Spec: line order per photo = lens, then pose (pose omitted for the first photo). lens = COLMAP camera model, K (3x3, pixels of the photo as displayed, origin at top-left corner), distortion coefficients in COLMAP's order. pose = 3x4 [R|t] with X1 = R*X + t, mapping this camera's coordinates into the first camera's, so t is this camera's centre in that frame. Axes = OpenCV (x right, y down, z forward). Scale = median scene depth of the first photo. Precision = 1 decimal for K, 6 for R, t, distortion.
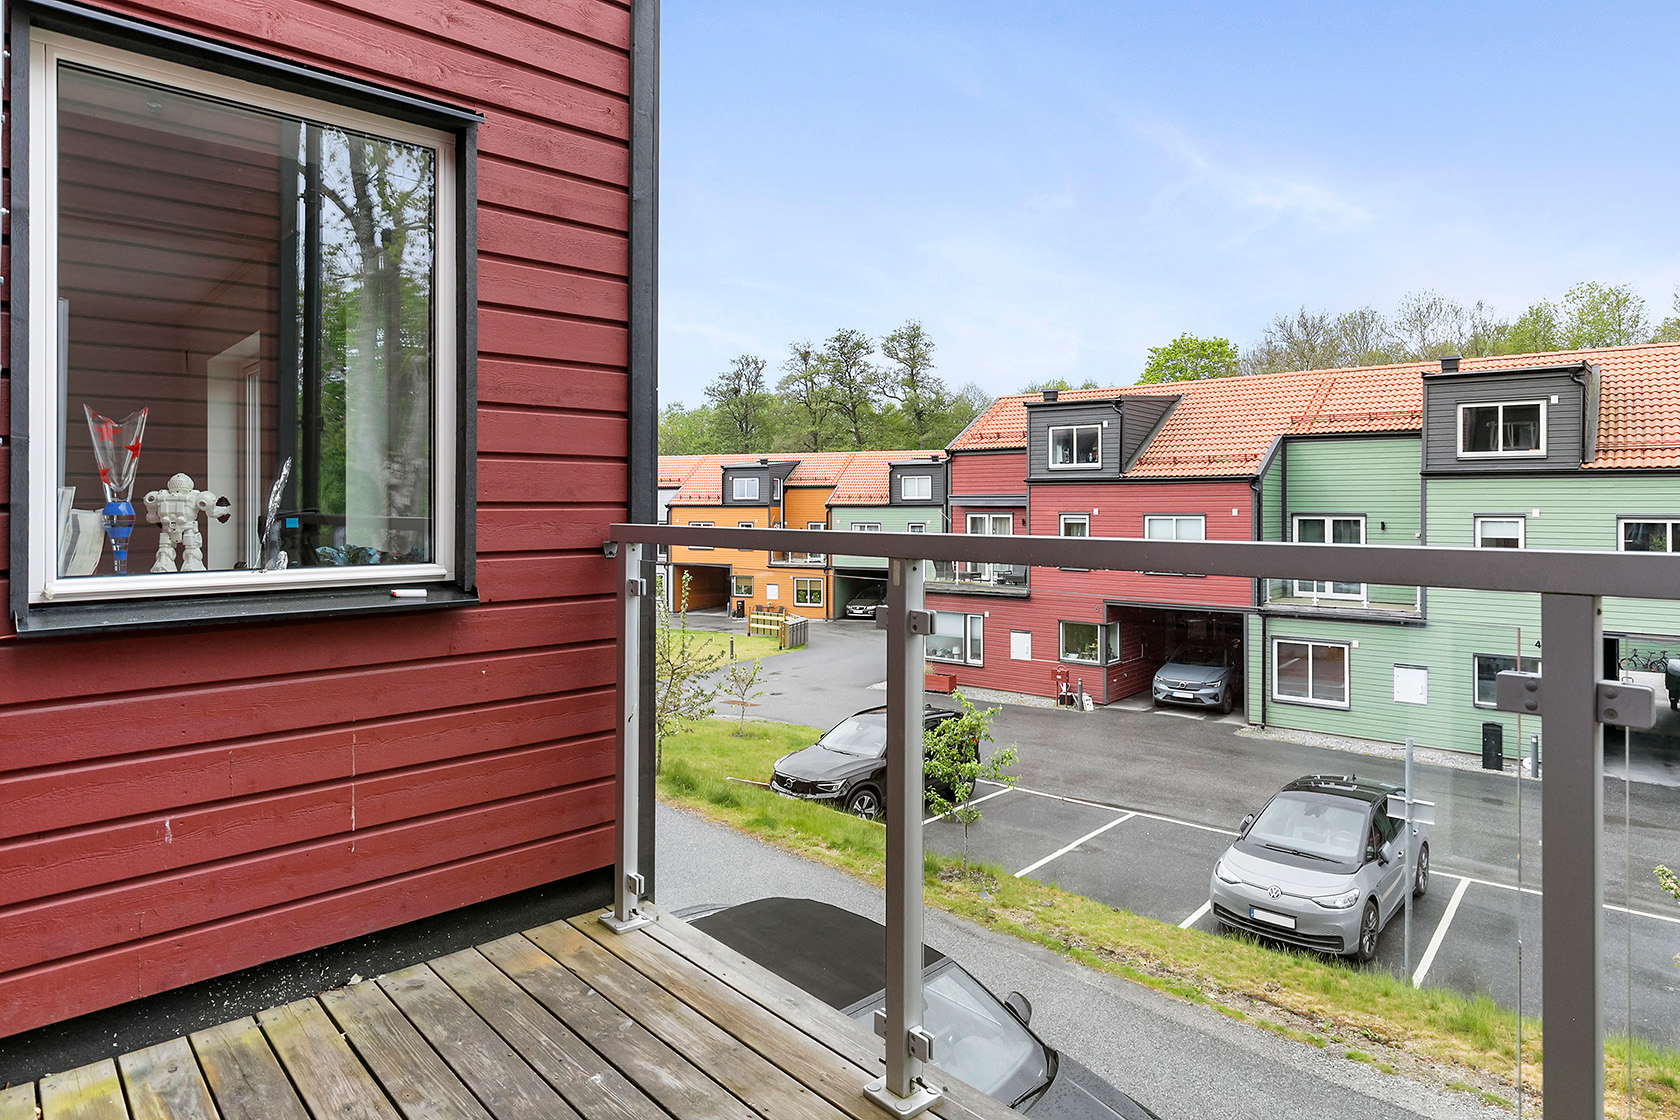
lens RADIAL K [[982.5, 0, 802.9], [0, 982.5, 505.6], [0, 0, 1]] dist [0.000908, -0.000249]
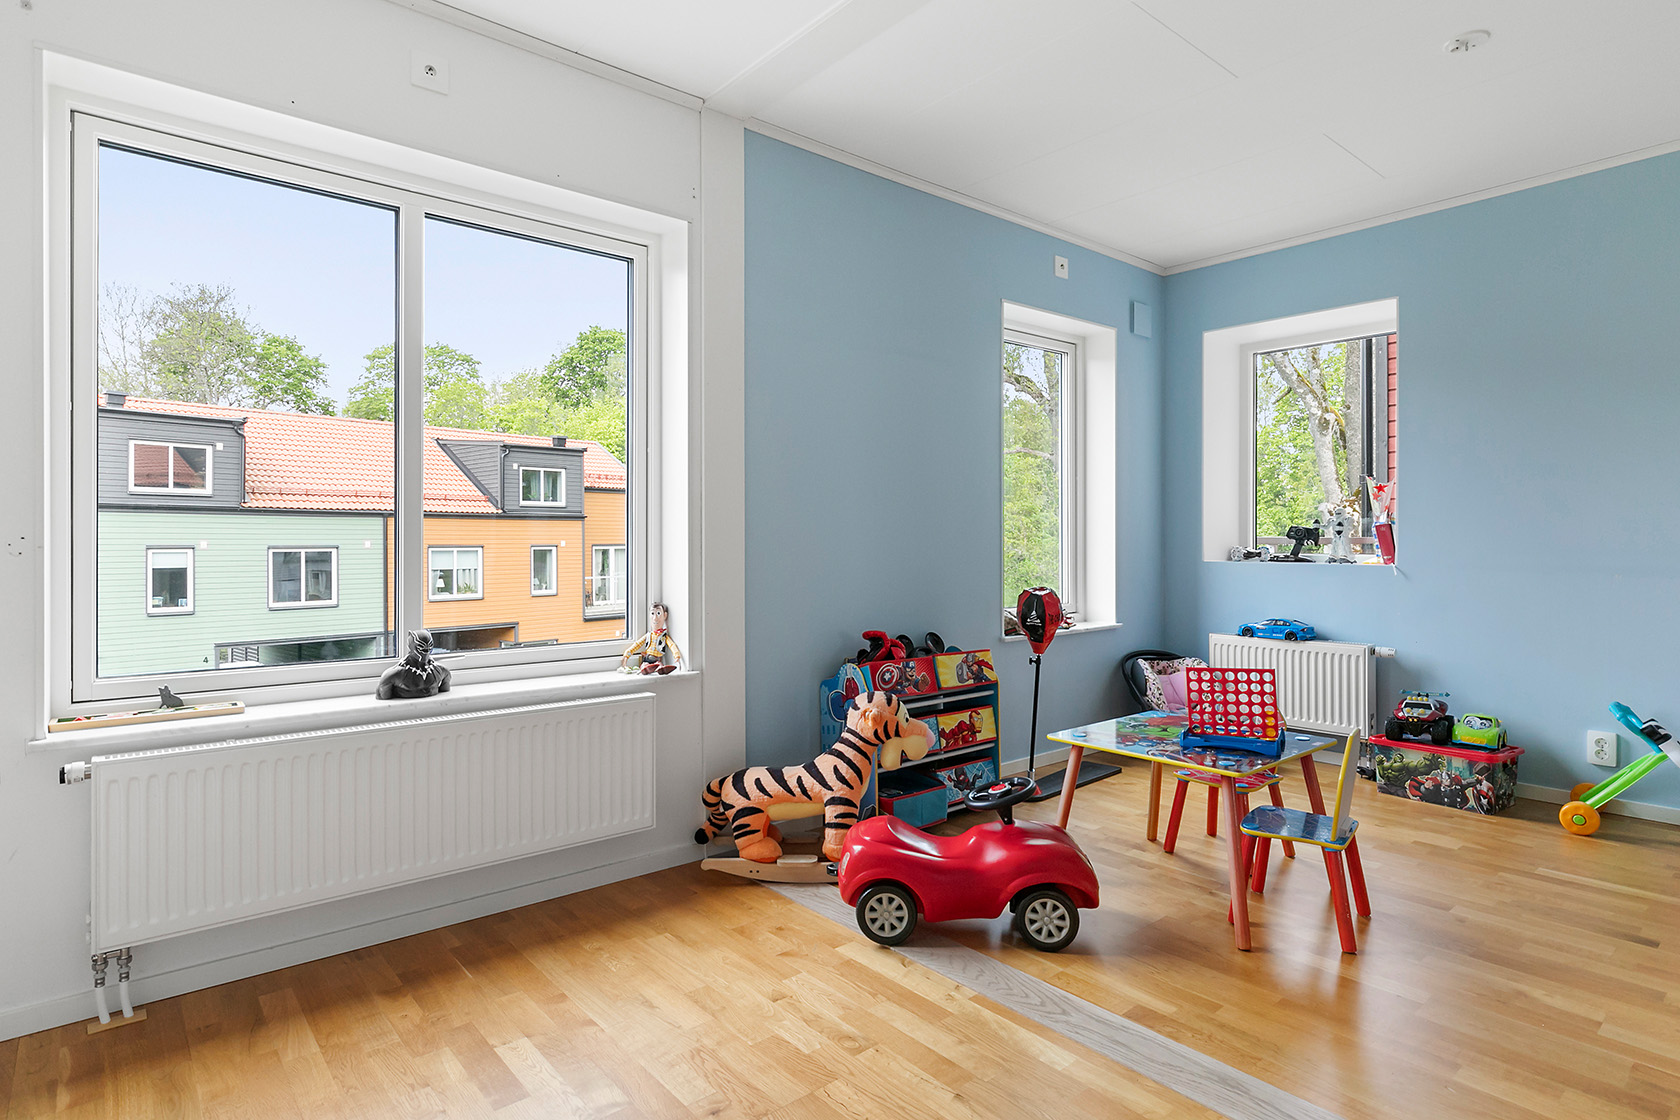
lens RADIAL K [[905.9, 0, 838.2], [0, 905.9, 550.1], [0, 0, 1]] dist [0.003560, 0.000256]
pose [[0.026589, -0.011405, 0.999581, -0.283965], [-0.003092, 0.999929, 0.011492, -0.000294], [-0.999642, -0.003396, 0.026551, 0.240662]]
